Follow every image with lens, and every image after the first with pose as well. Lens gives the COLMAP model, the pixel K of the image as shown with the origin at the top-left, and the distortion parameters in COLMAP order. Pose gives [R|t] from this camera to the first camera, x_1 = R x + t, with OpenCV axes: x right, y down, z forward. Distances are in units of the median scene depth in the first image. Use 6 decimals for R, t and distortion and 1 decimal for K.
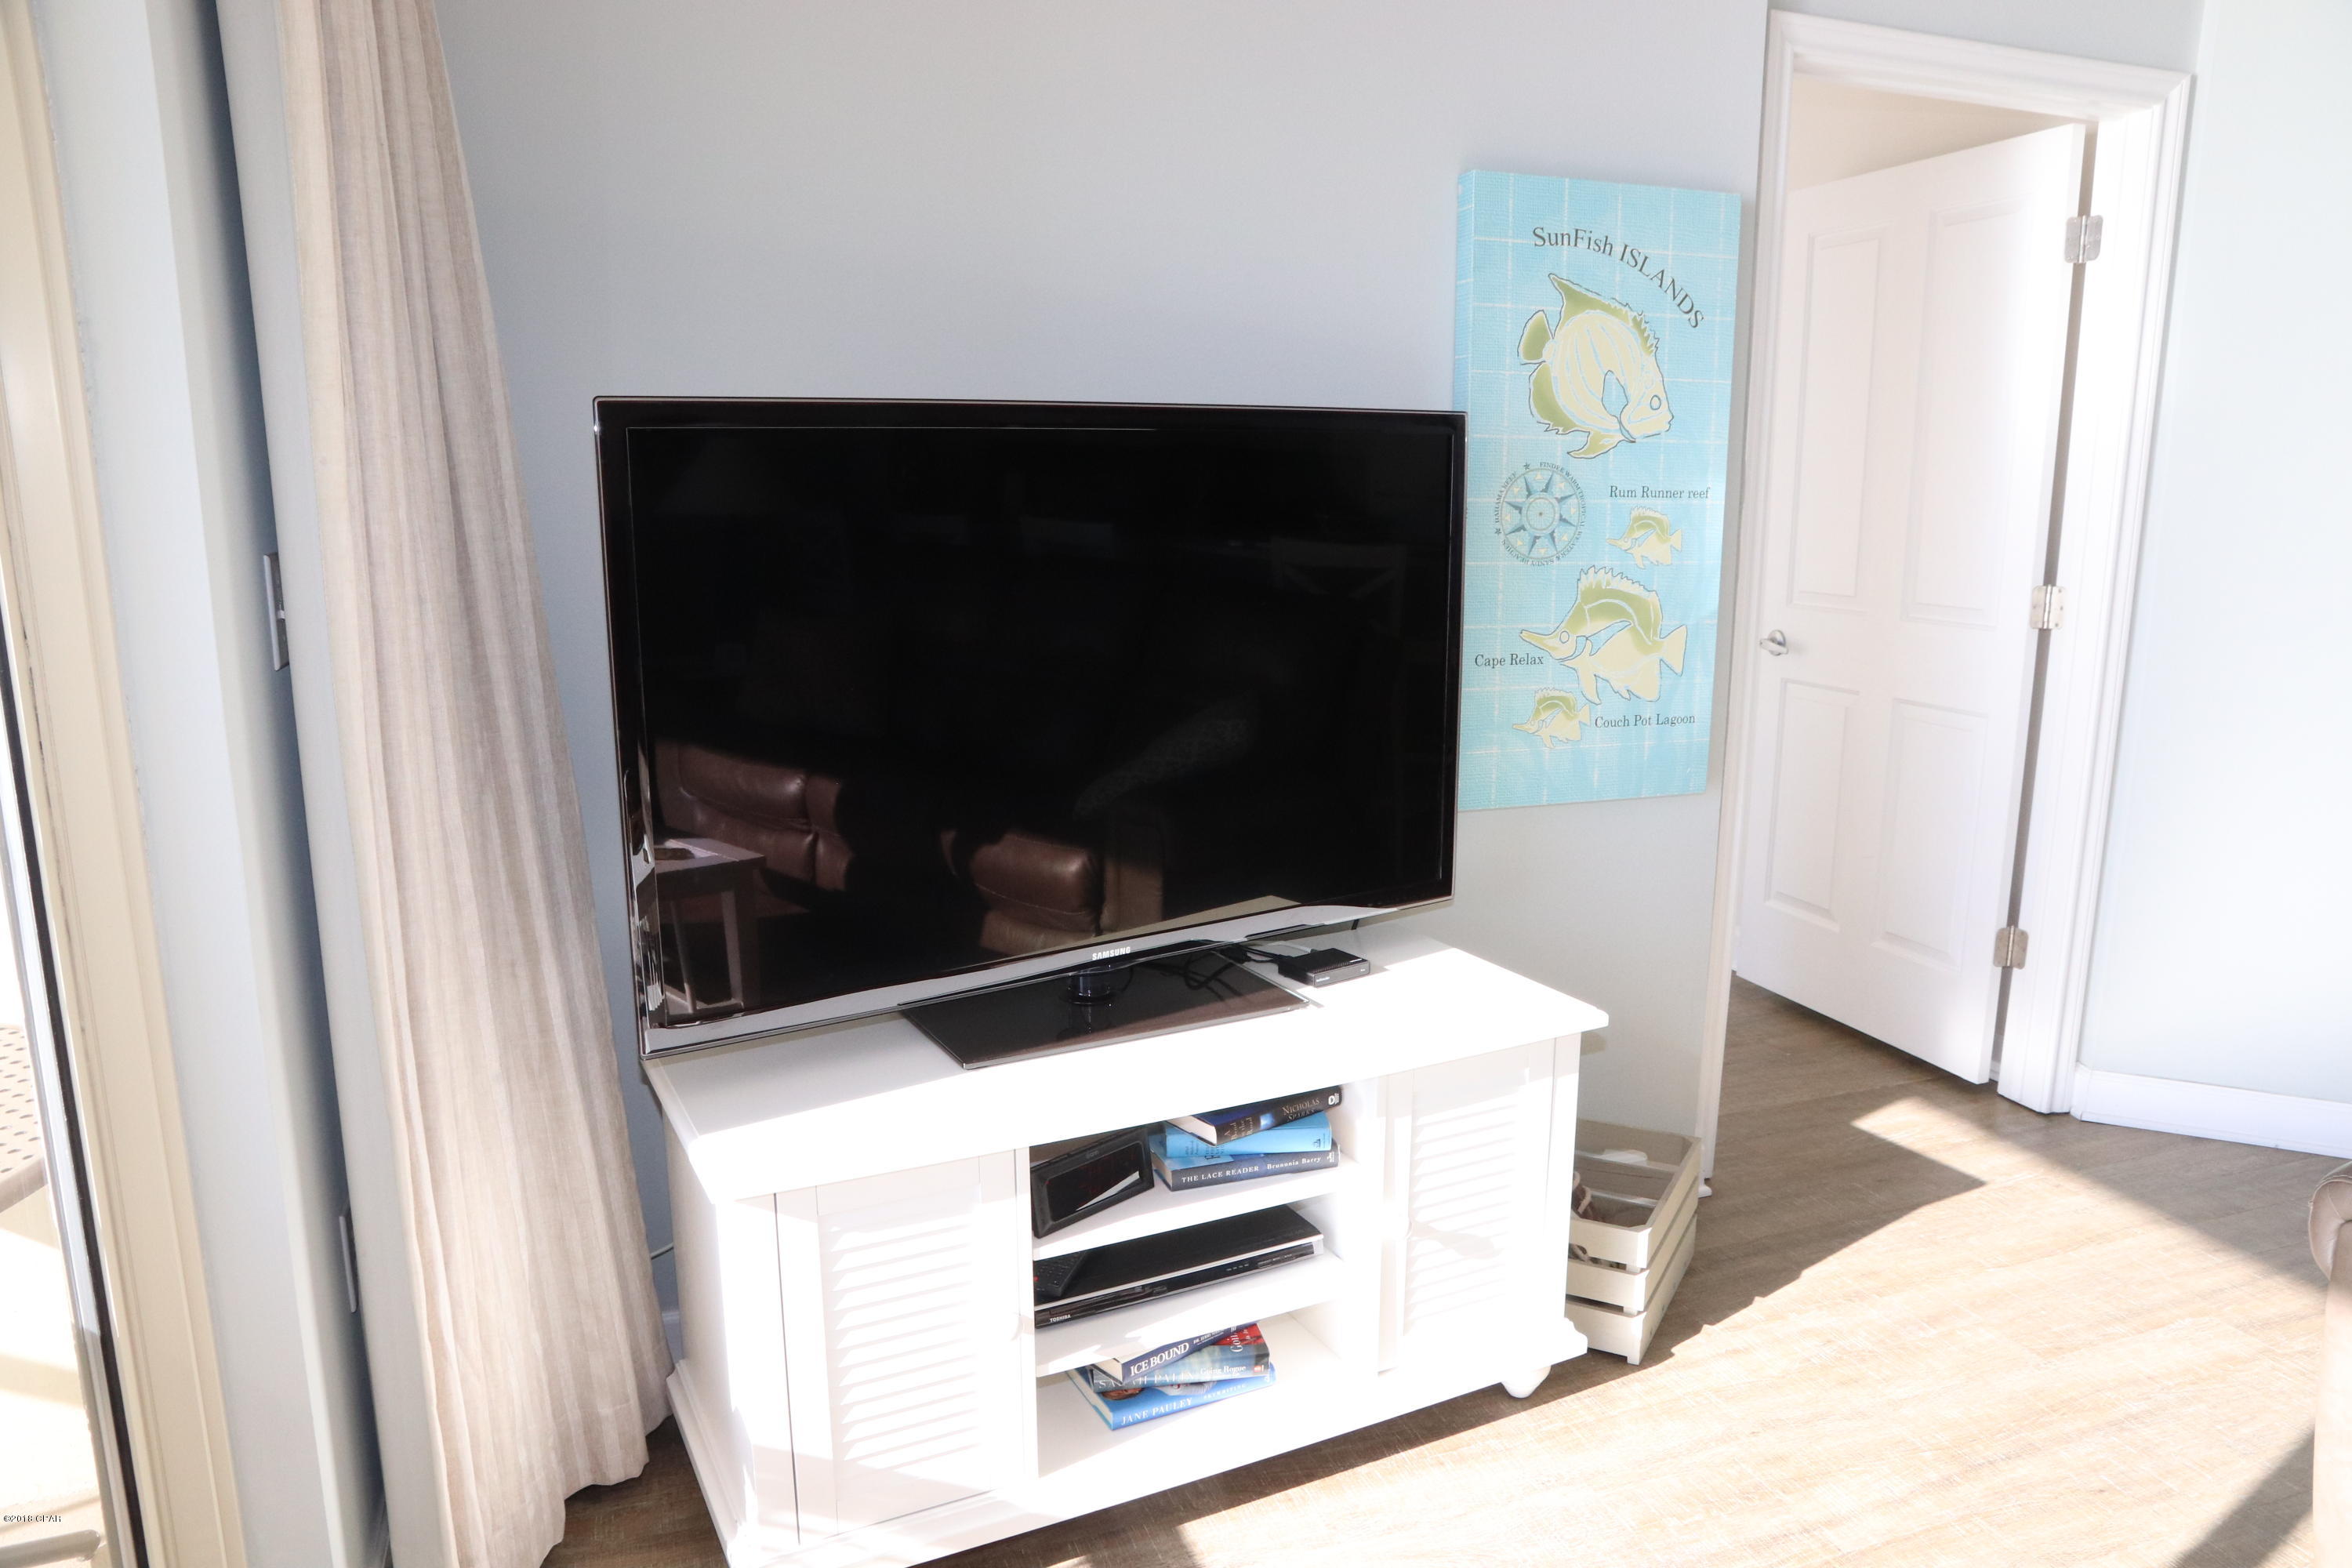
lens RADIAL K [[1618.7, 0, 1195.5], [0, 1618.7, 813.9], [0, 0, 1]] dist [-0.114686, 0.083164]
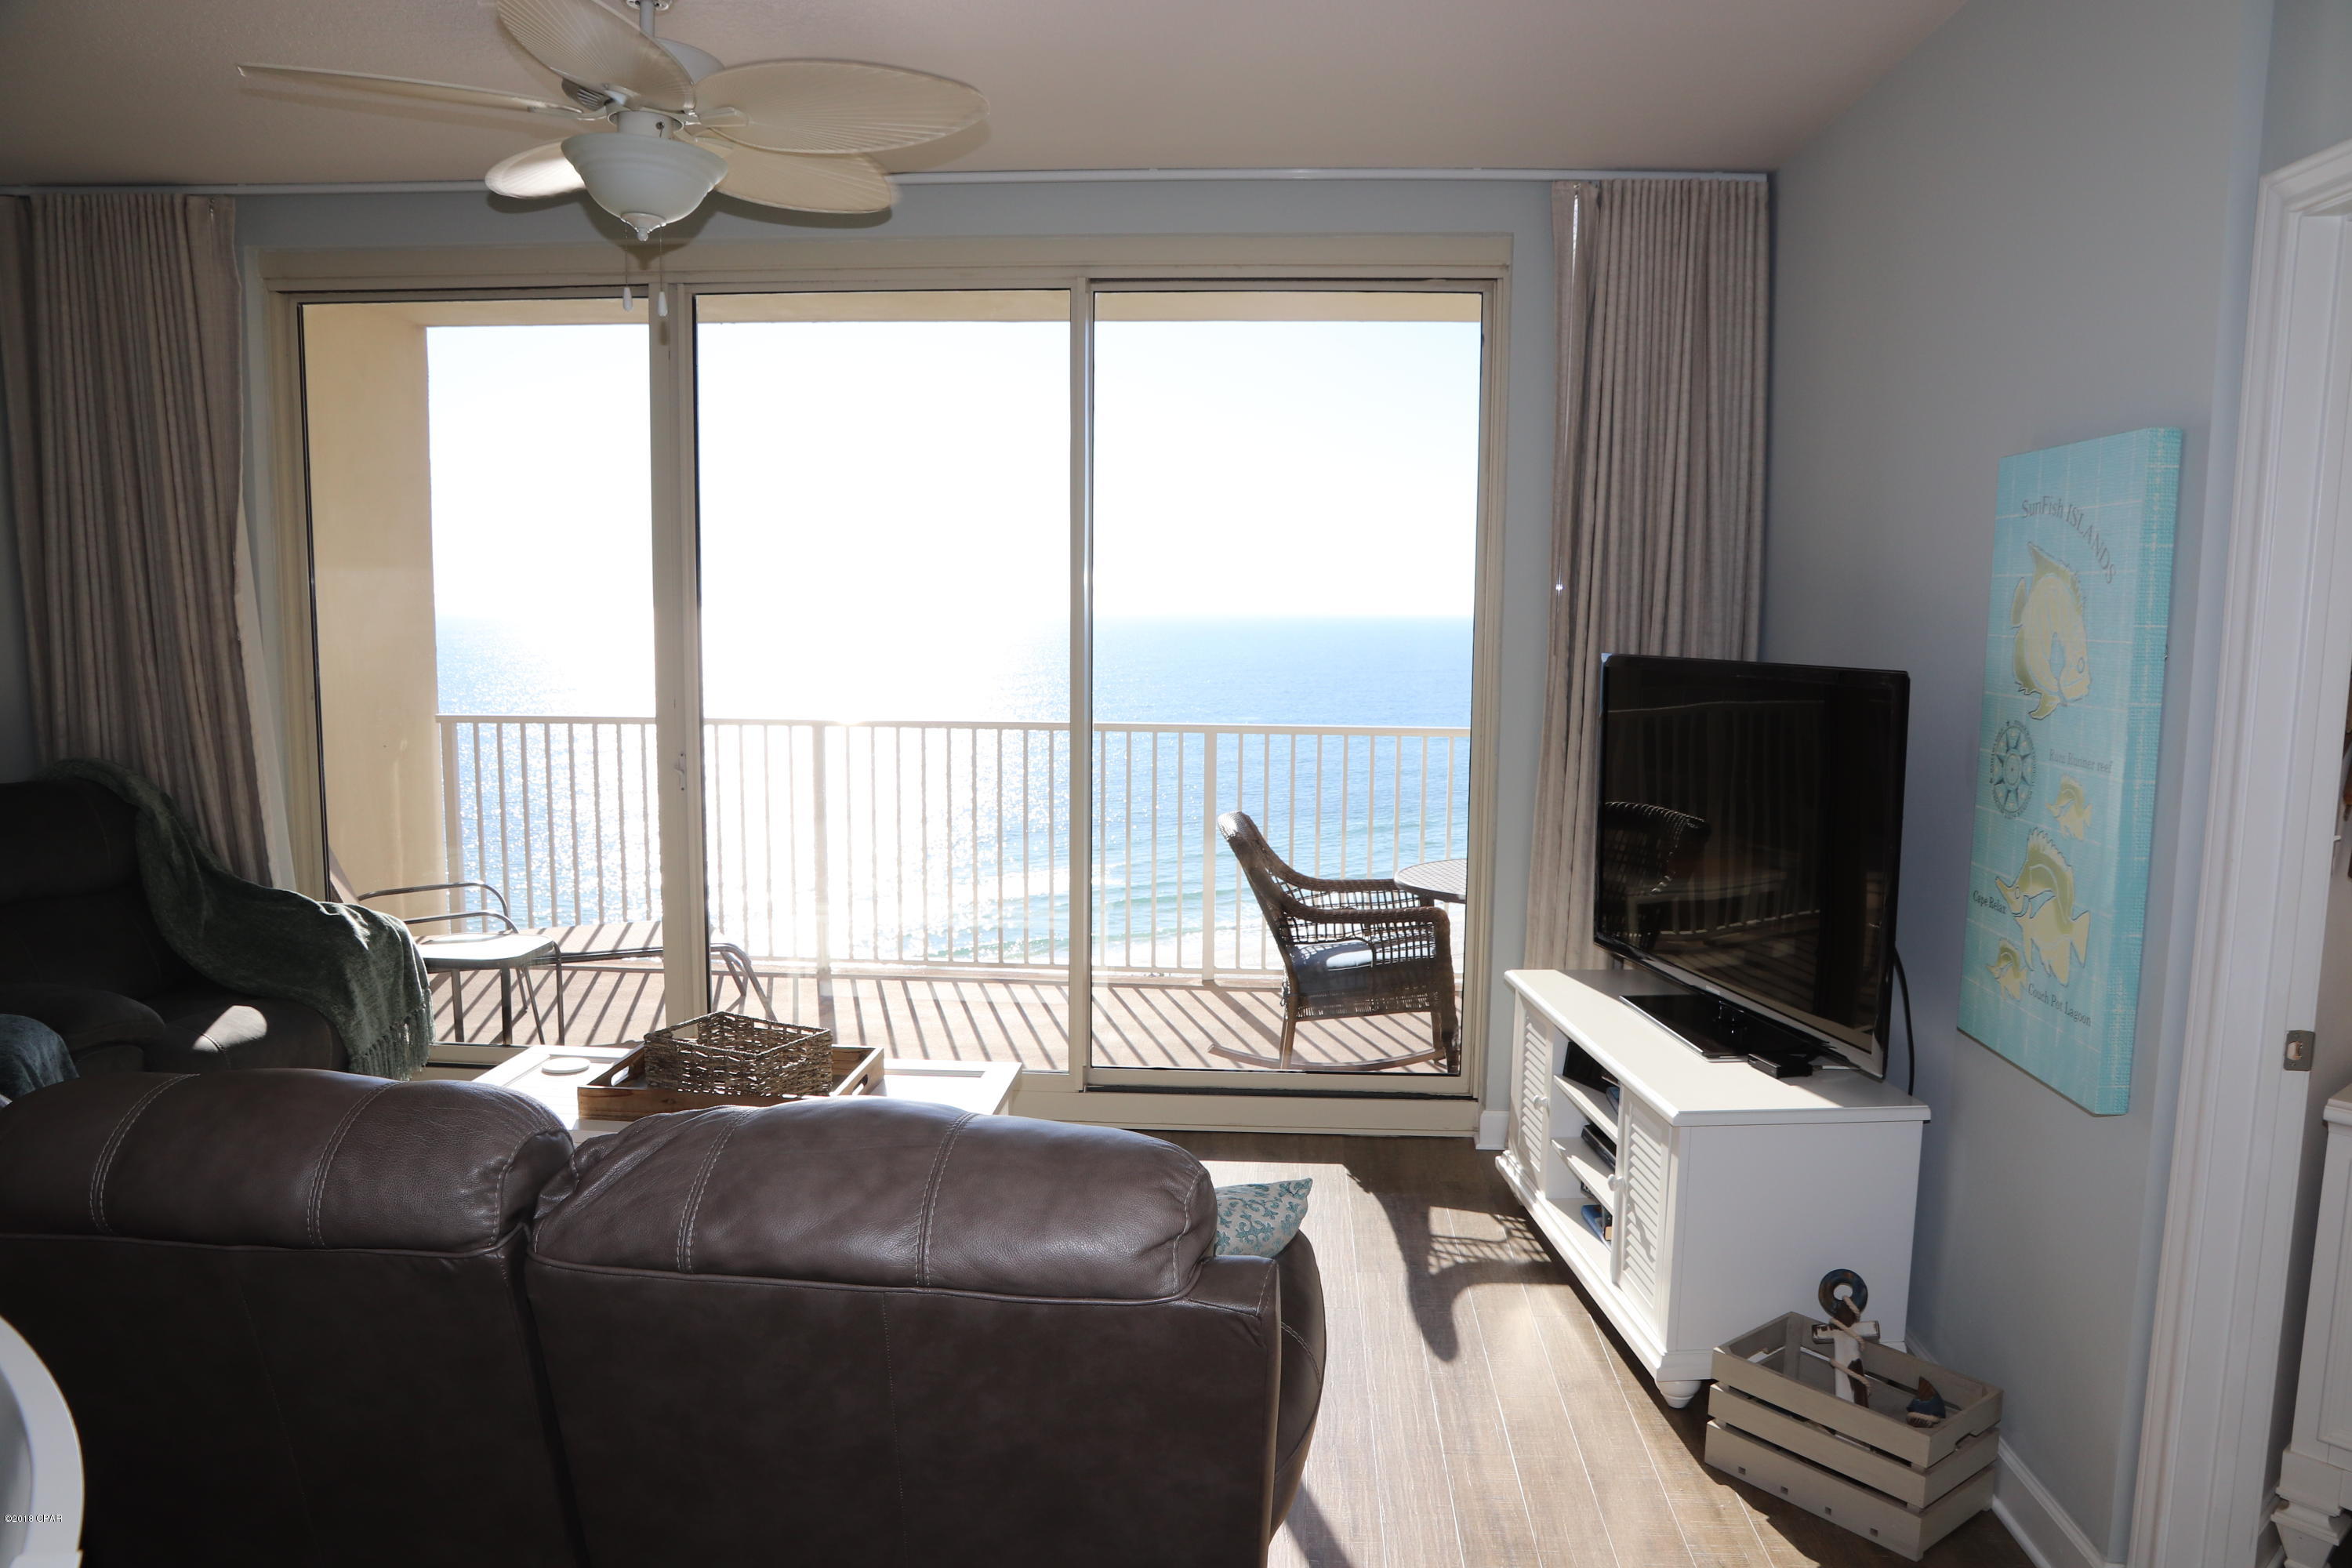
lens RADIAL K [[1618.7, 0, 1195.5], [0, 1618.7, 813.9], [0, 0, 1]] dist [-0.114686, 0.083164]
pose [[-0.400856, 0.110738, -0.909424, 1.362650], [-0.196447, 0.959188, 0.203388, -0.263712], [0.894831, 0.260183, -0.362742, 0.906587]]
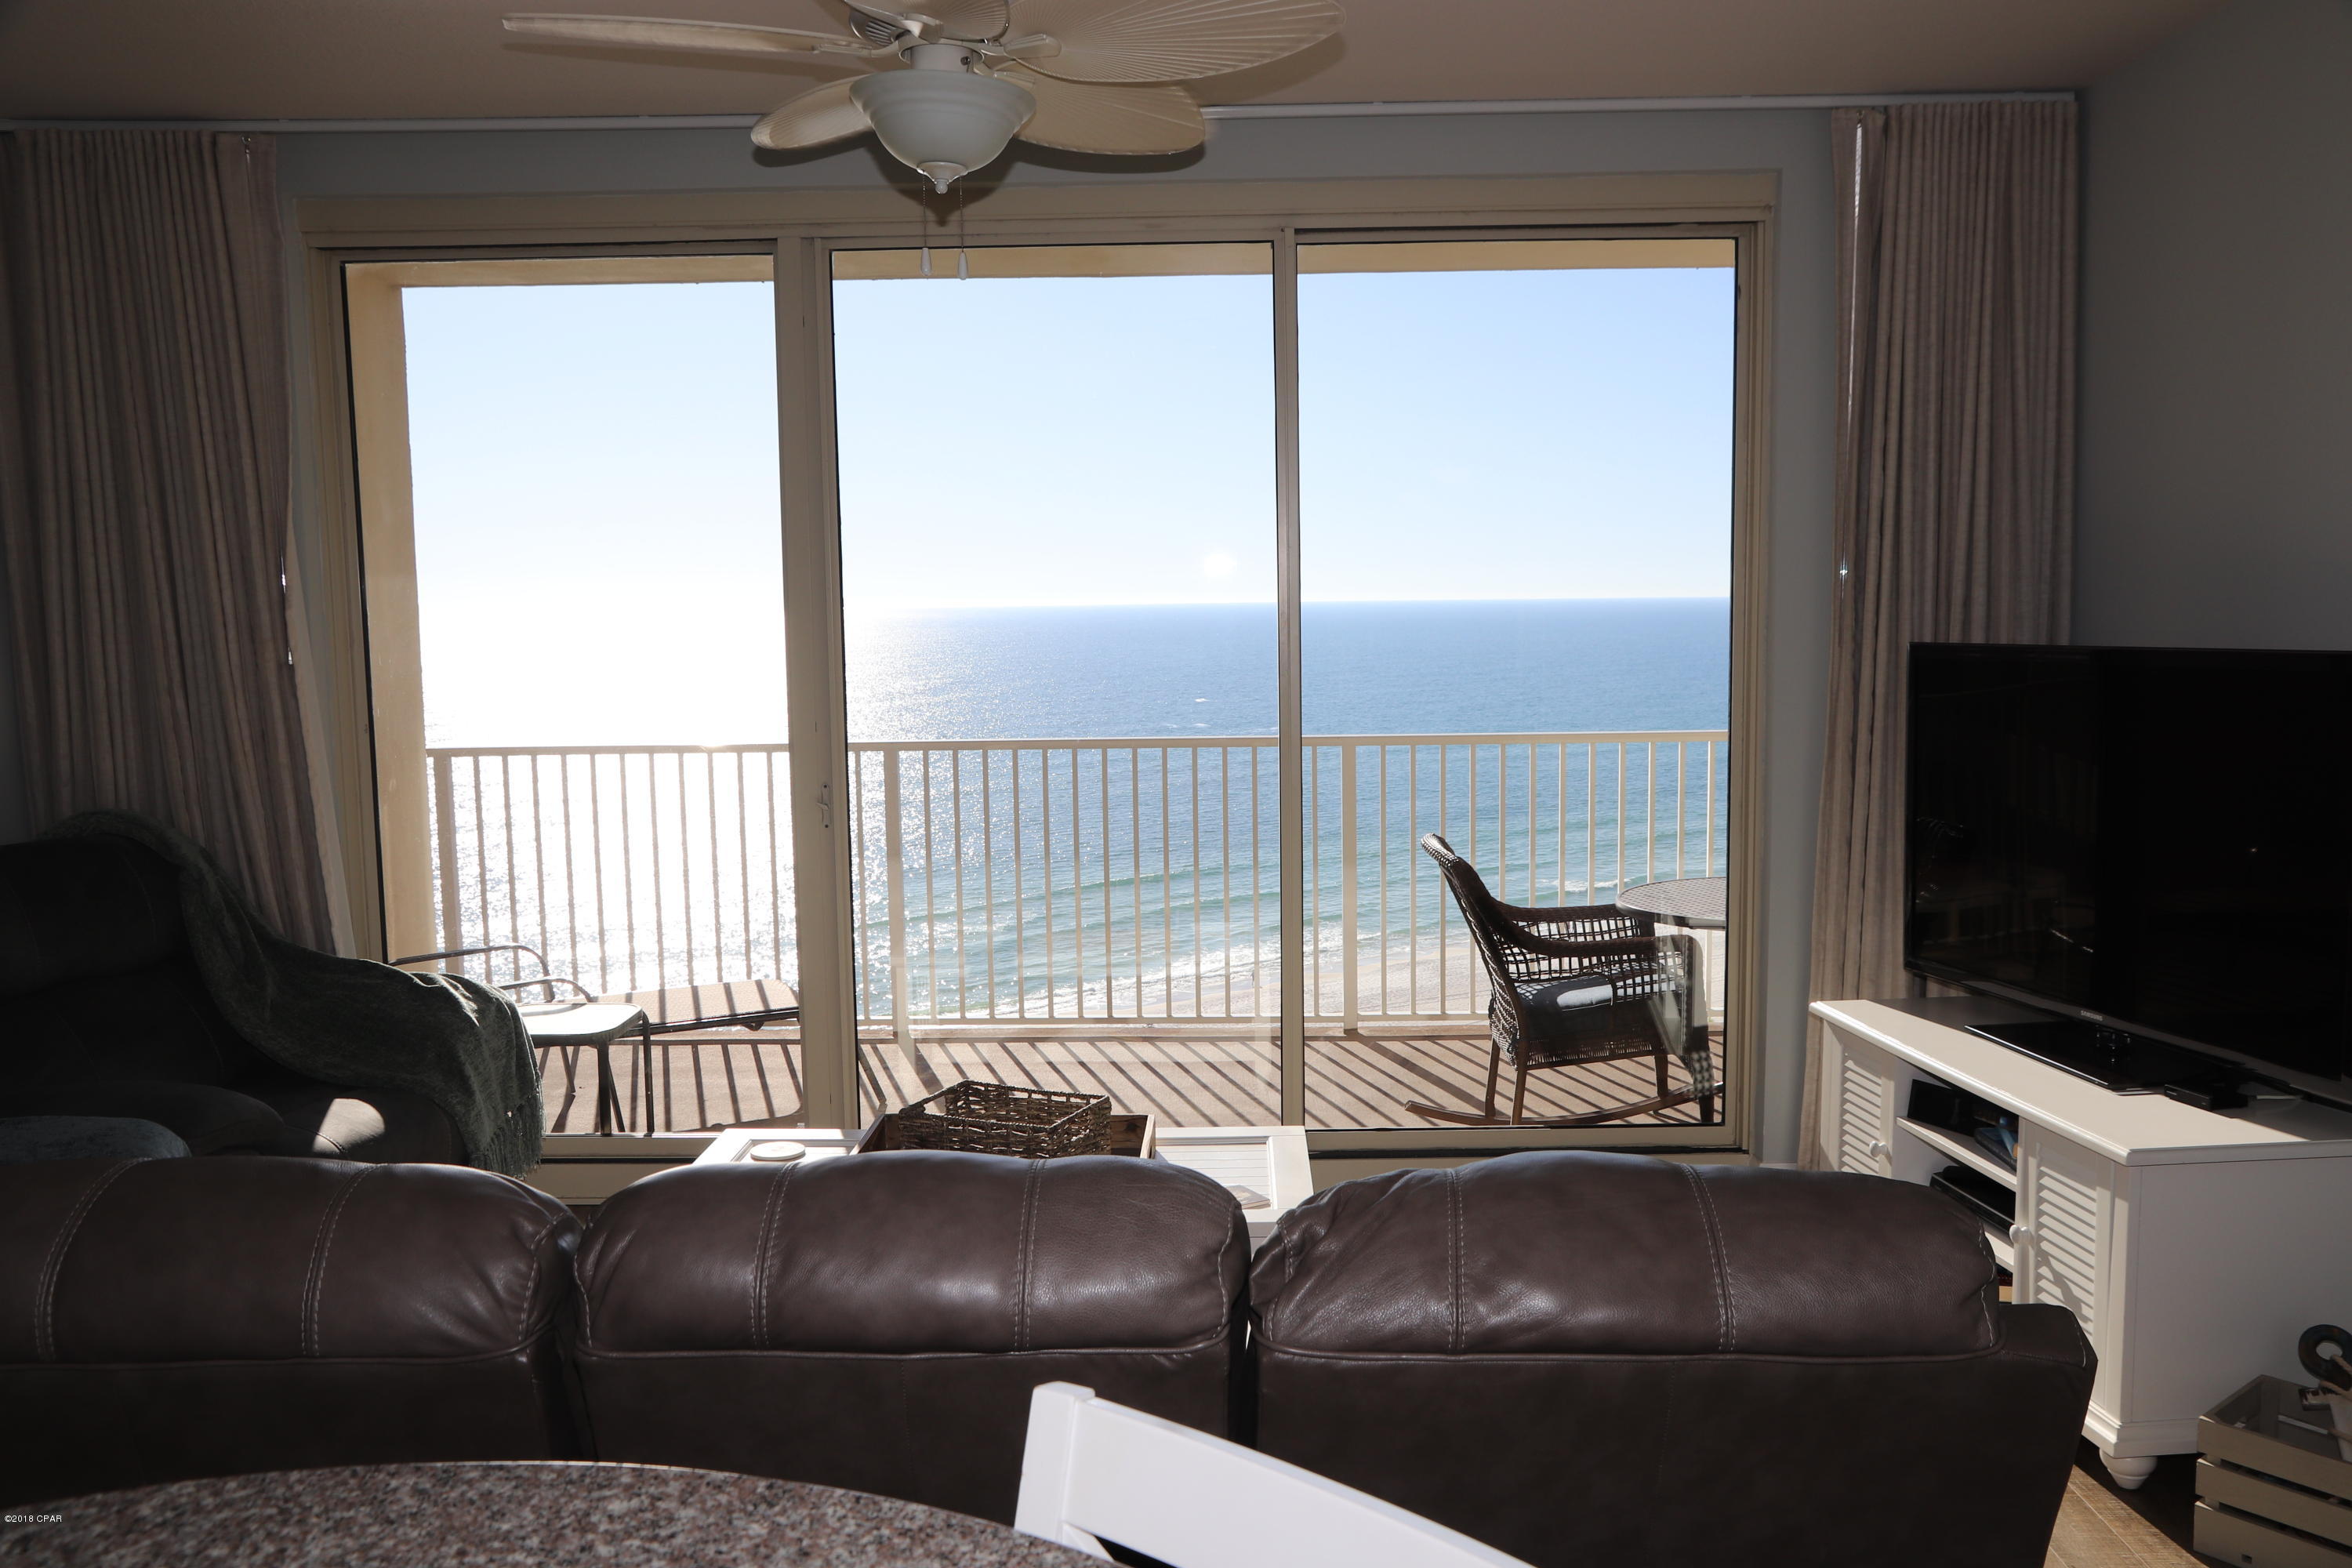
lens RADIAL K [[1890.4, 0, 1185.1], [0, 1890.4, 818.5], [0, 0, 1]] dist [-0.071243, 0.121849]
pose [[-0.360048, 0.110494, -0.926367, 1.515404], [-0.175685, 0.967166, 0.183643, -0.214200], [0.916242, 0.228869, -0.328814, 0.647098]]
